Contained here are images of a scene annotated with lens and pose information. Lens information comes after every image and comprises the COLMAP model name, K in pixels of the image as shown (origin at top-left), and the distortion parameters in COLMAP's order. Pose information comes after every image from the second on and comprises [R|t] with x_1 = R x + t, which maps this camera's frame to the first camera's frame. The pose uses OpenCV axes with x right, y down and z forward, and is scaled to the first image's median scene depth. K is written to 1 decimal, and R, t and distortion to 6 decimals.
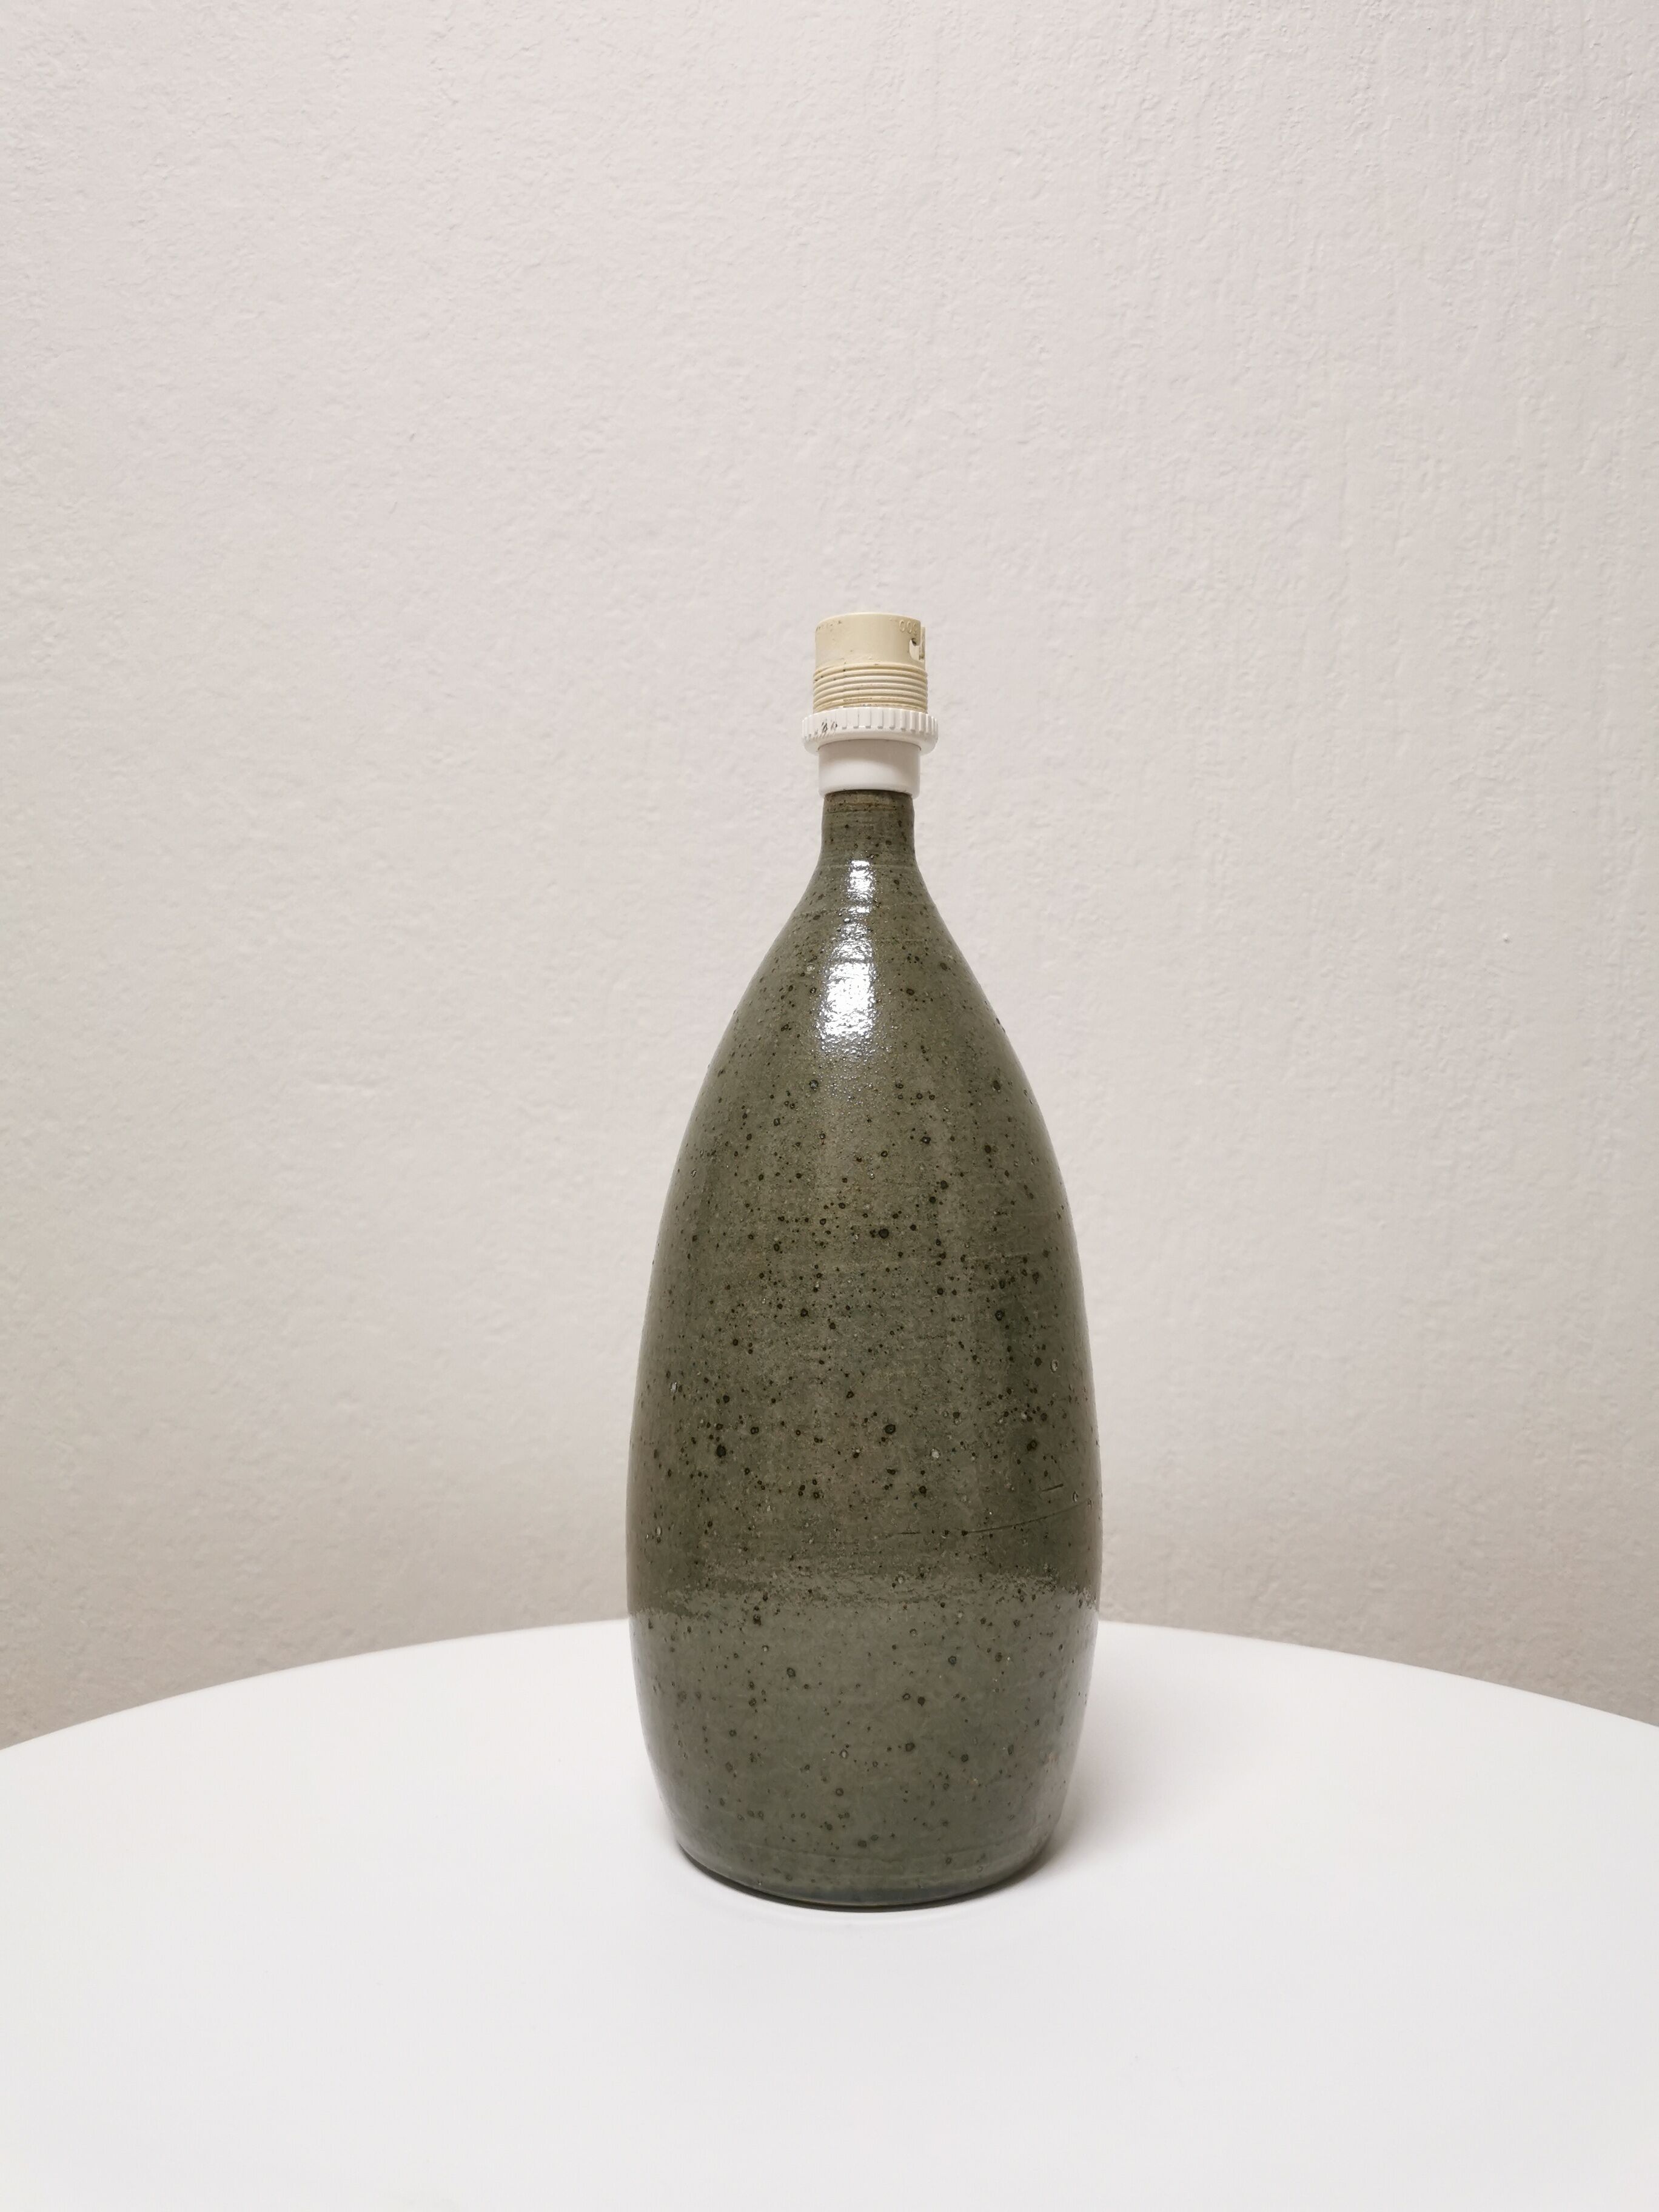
lens RADIAL K [[1771.6, 0, 832.1], [0, 1771.6, 1109.3], [0, 0, 1]] dist [0.040680, -0.061771]
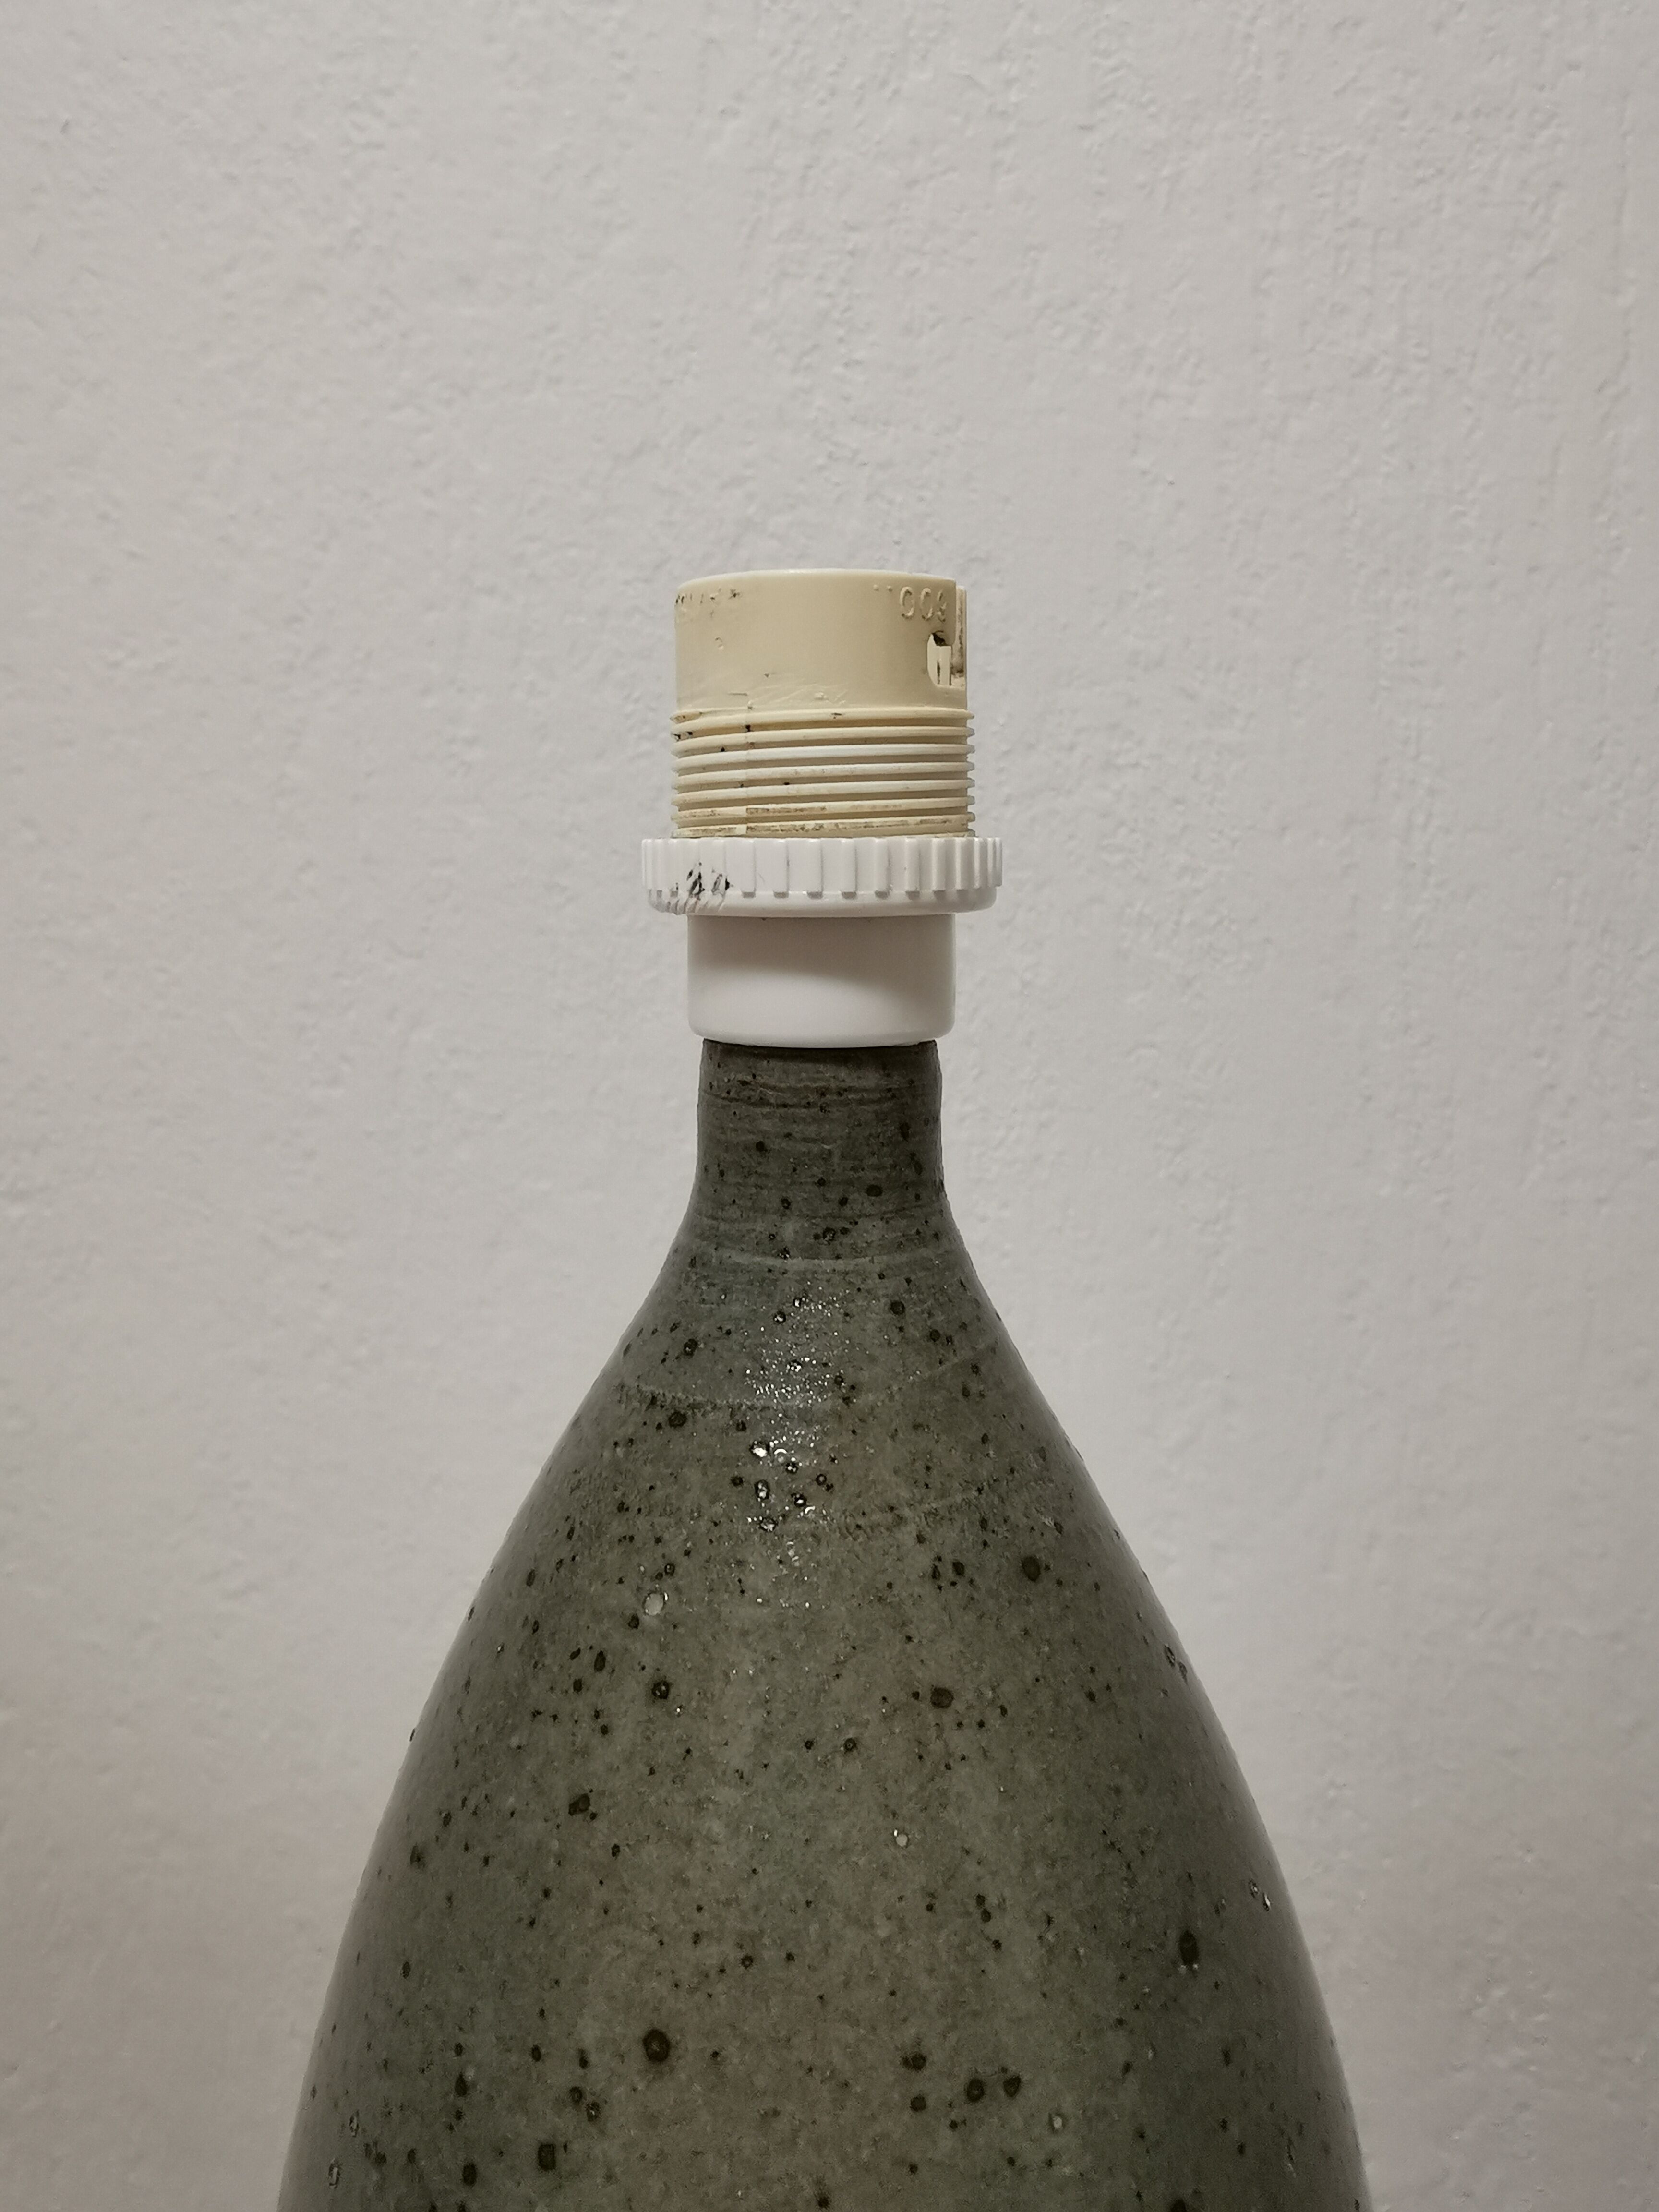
lens RADIAL K [[1767.6, 0, 832.2], [0, 1767.6, 854.4], [0, 0, 1]] dist [-0.071036, 0.069331]
pose [[0.999876, -0.009297, 0.012722, 0.012238], [0.008942, 0.999575, 0.027745, -0.148192], [-0.012974, -0.027628, 0.999534, 0.409784]]
